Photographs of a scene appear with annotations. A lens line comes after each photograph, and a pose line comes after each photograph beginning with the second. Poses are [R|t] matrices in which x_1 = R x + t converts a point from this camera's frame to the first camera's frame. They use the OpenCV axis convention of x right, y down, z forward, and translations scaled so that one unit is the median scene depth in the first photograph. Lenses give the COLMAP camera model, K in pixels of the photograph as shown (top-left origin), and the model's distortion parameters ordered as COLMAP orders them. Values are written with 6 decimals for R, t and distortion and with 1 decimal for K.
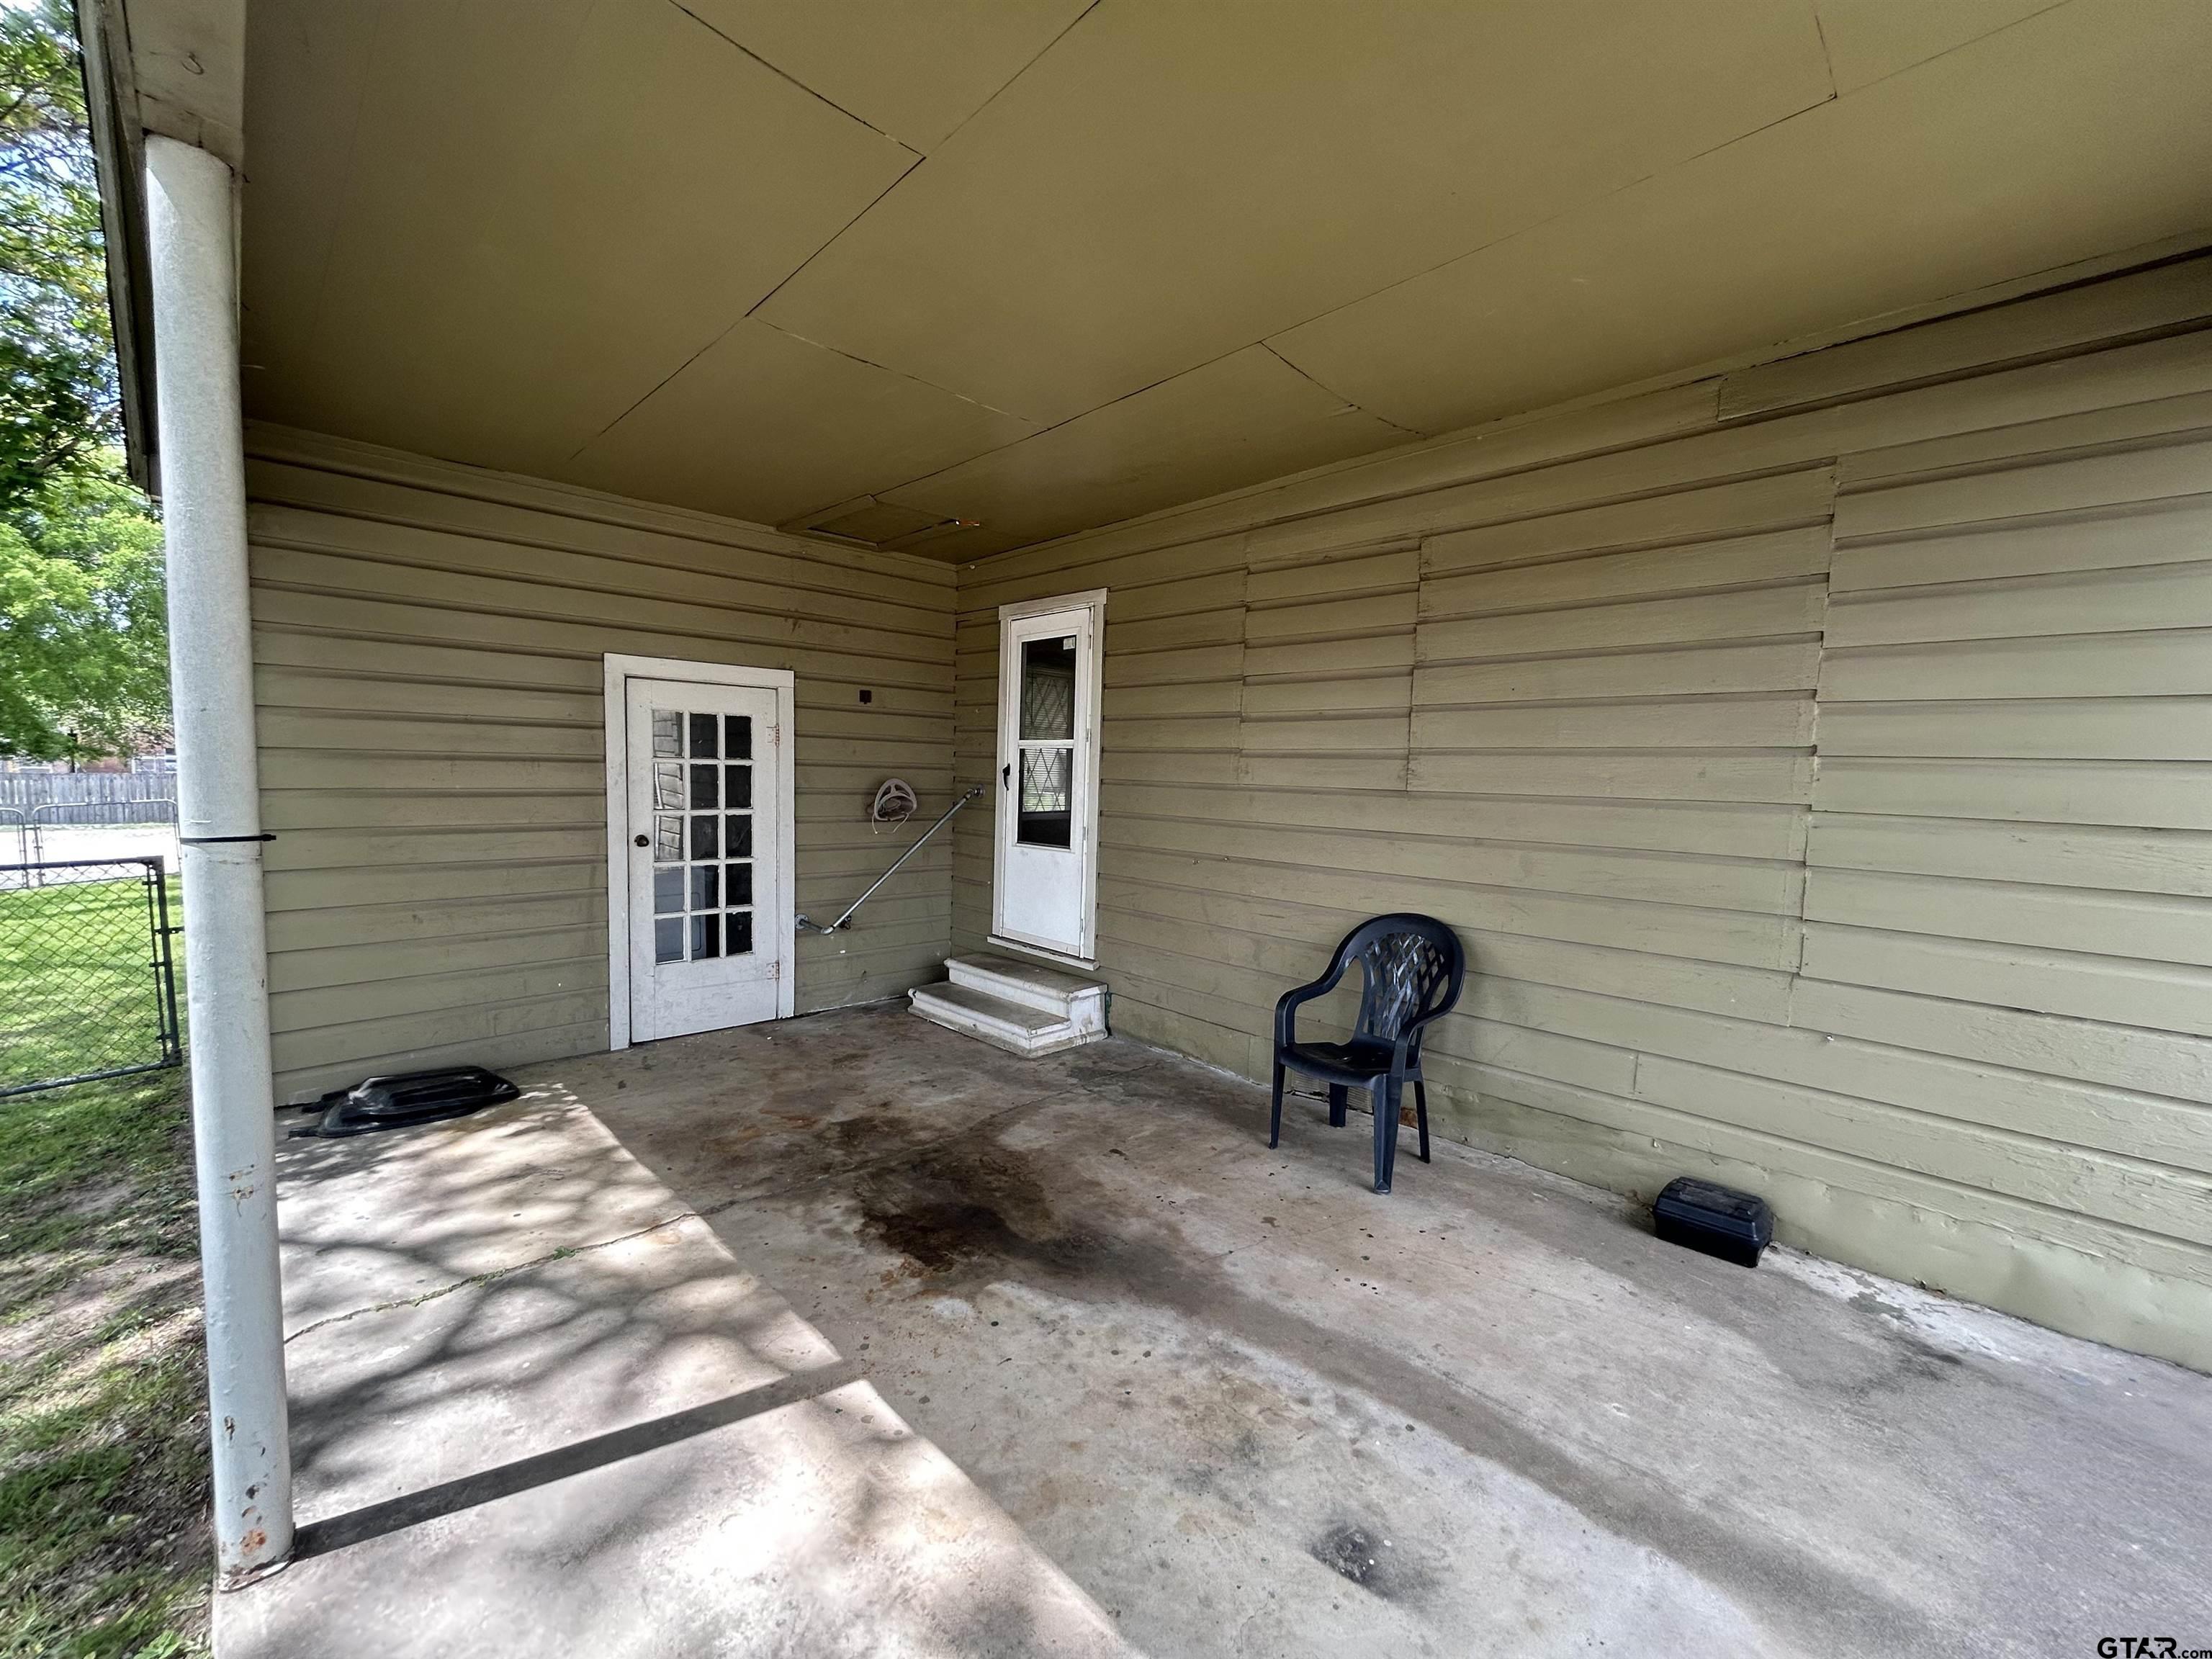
lens RADIAL K [[890.1, 0, 1107.6], [0, 890.1, 829.0], [0, 0, 1]] dist [0.001133, -0.000203]
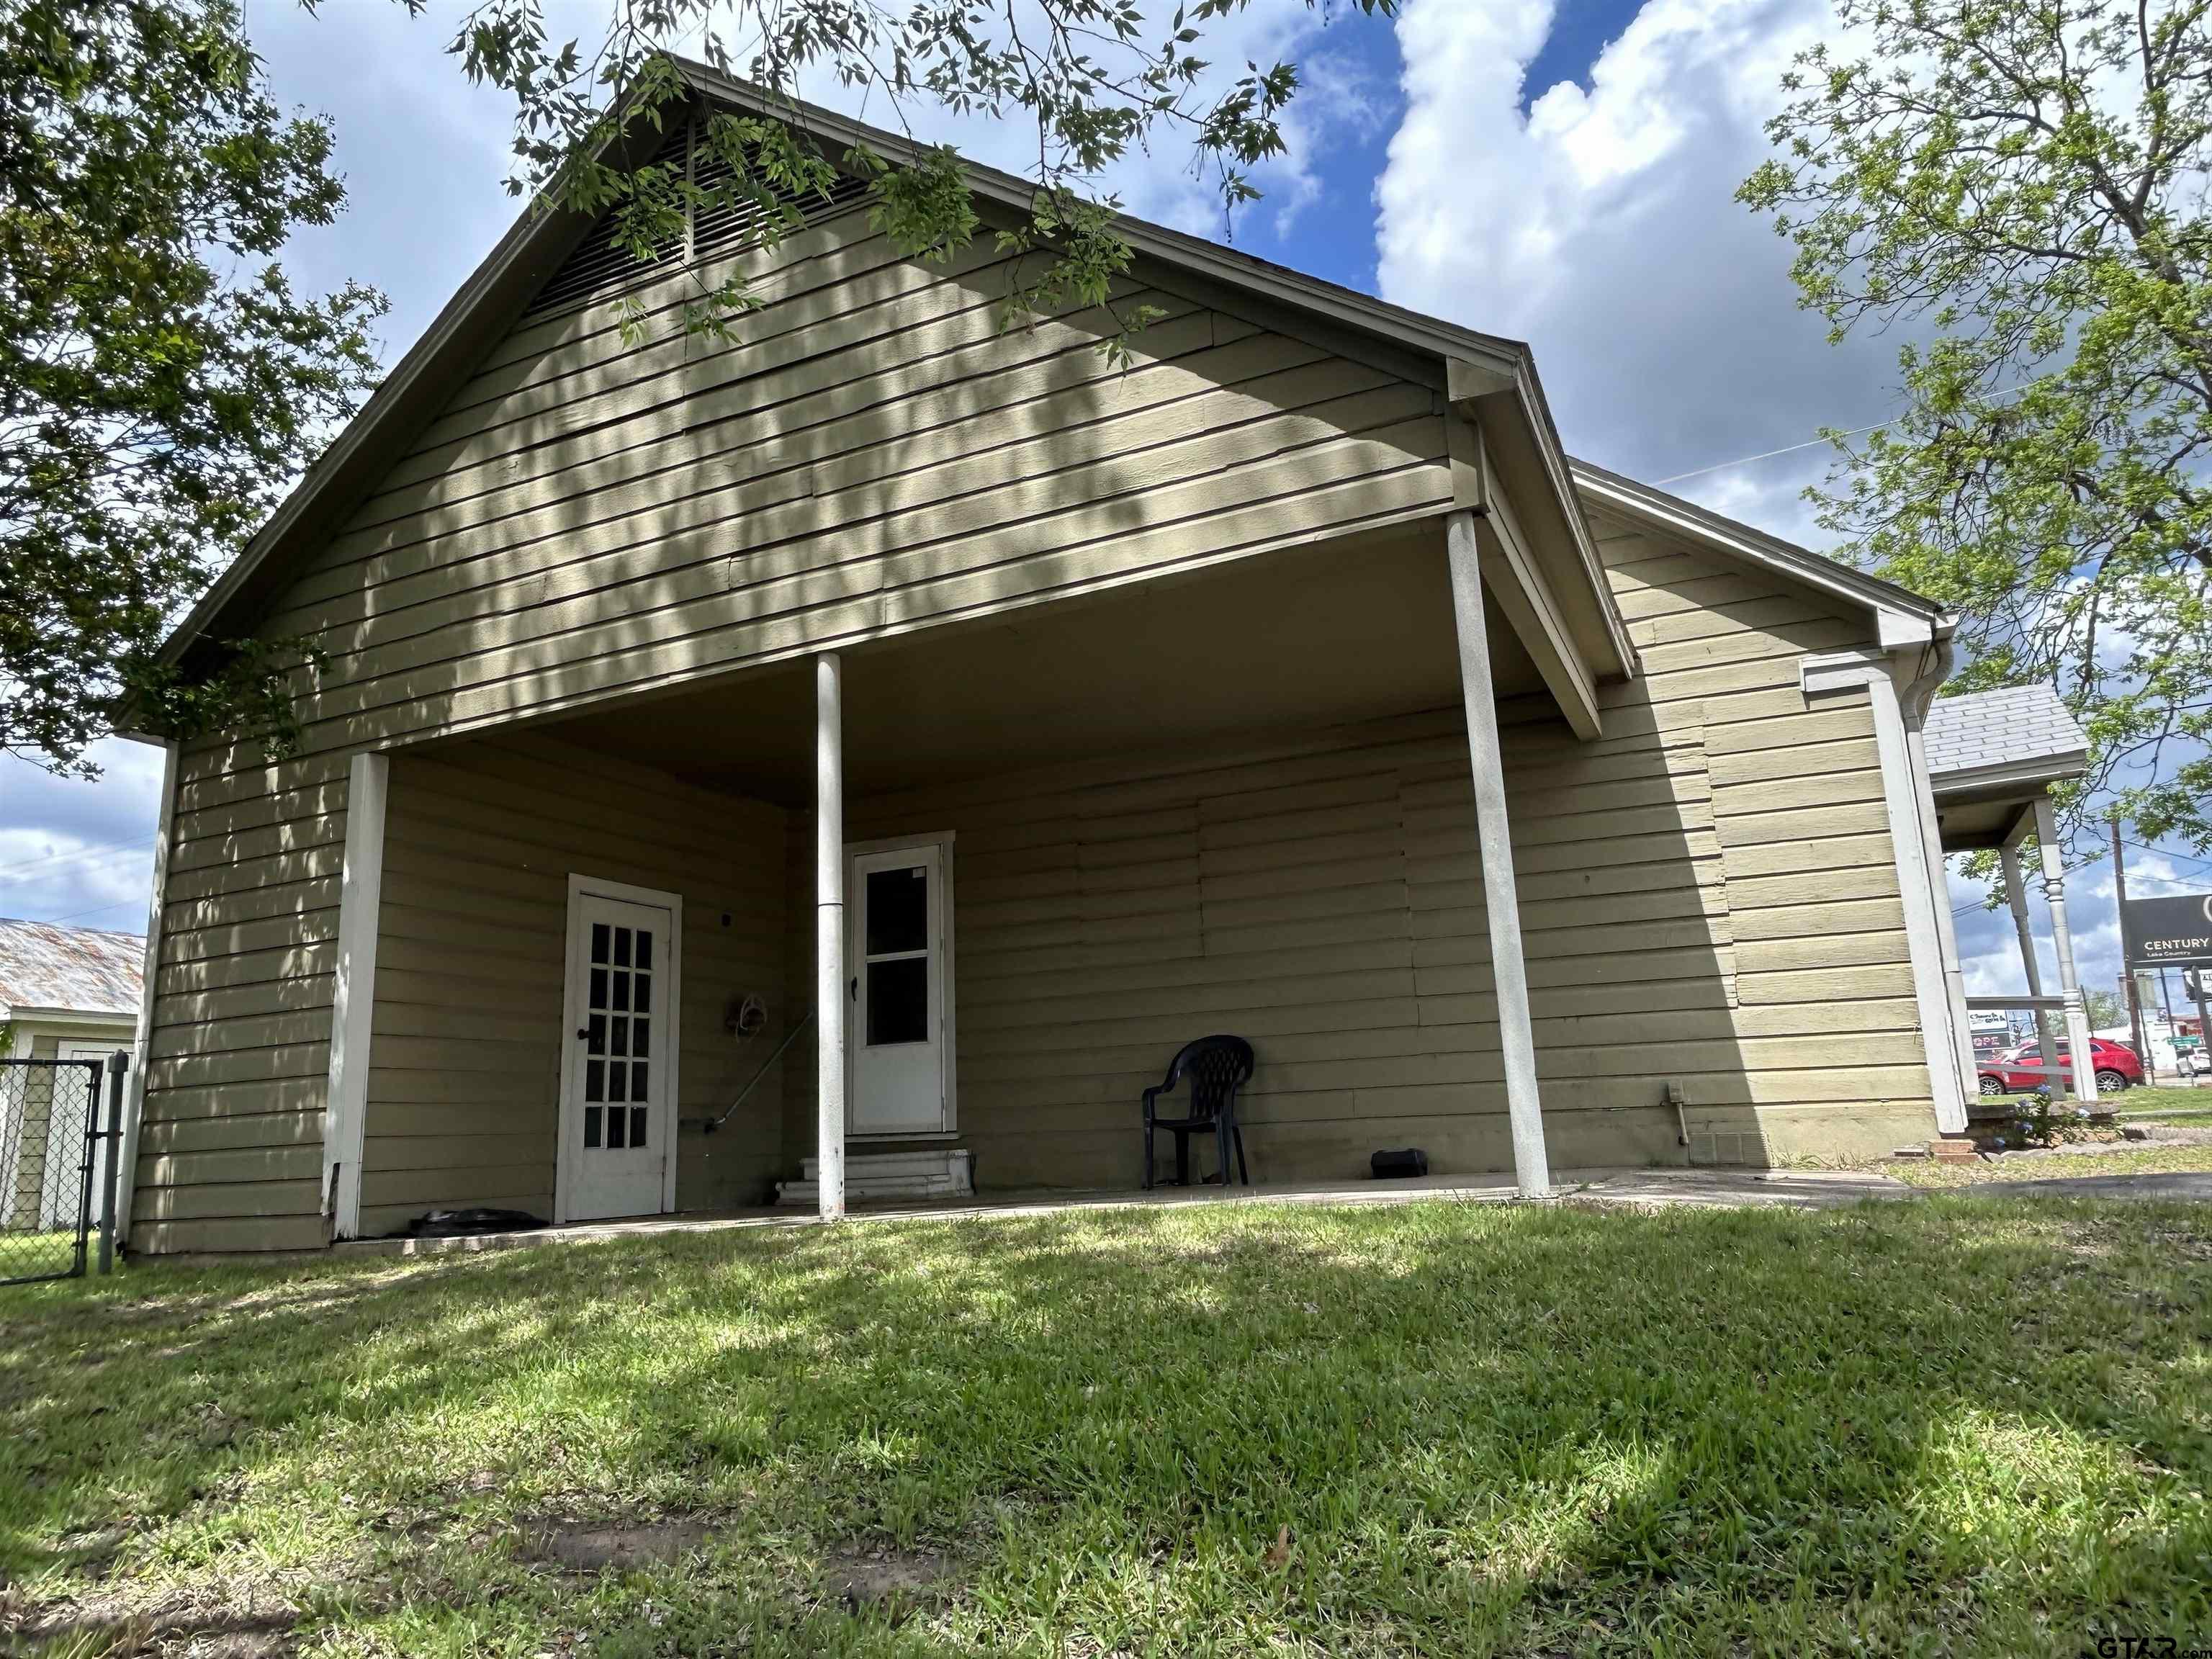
lens RADIAL K [[1415.4, 0, 1104.6], [0, 1415.4, 835.0], [0, 0, 1]] dist [0.000891, -0.000197]
pose [[0.932240, 0.016458, 0.361467, -0.545493], [0.085011, 0.961042, -0.263004, 0.295040], [-0.351713, 0.275911, 0.894523, -0.907958]]
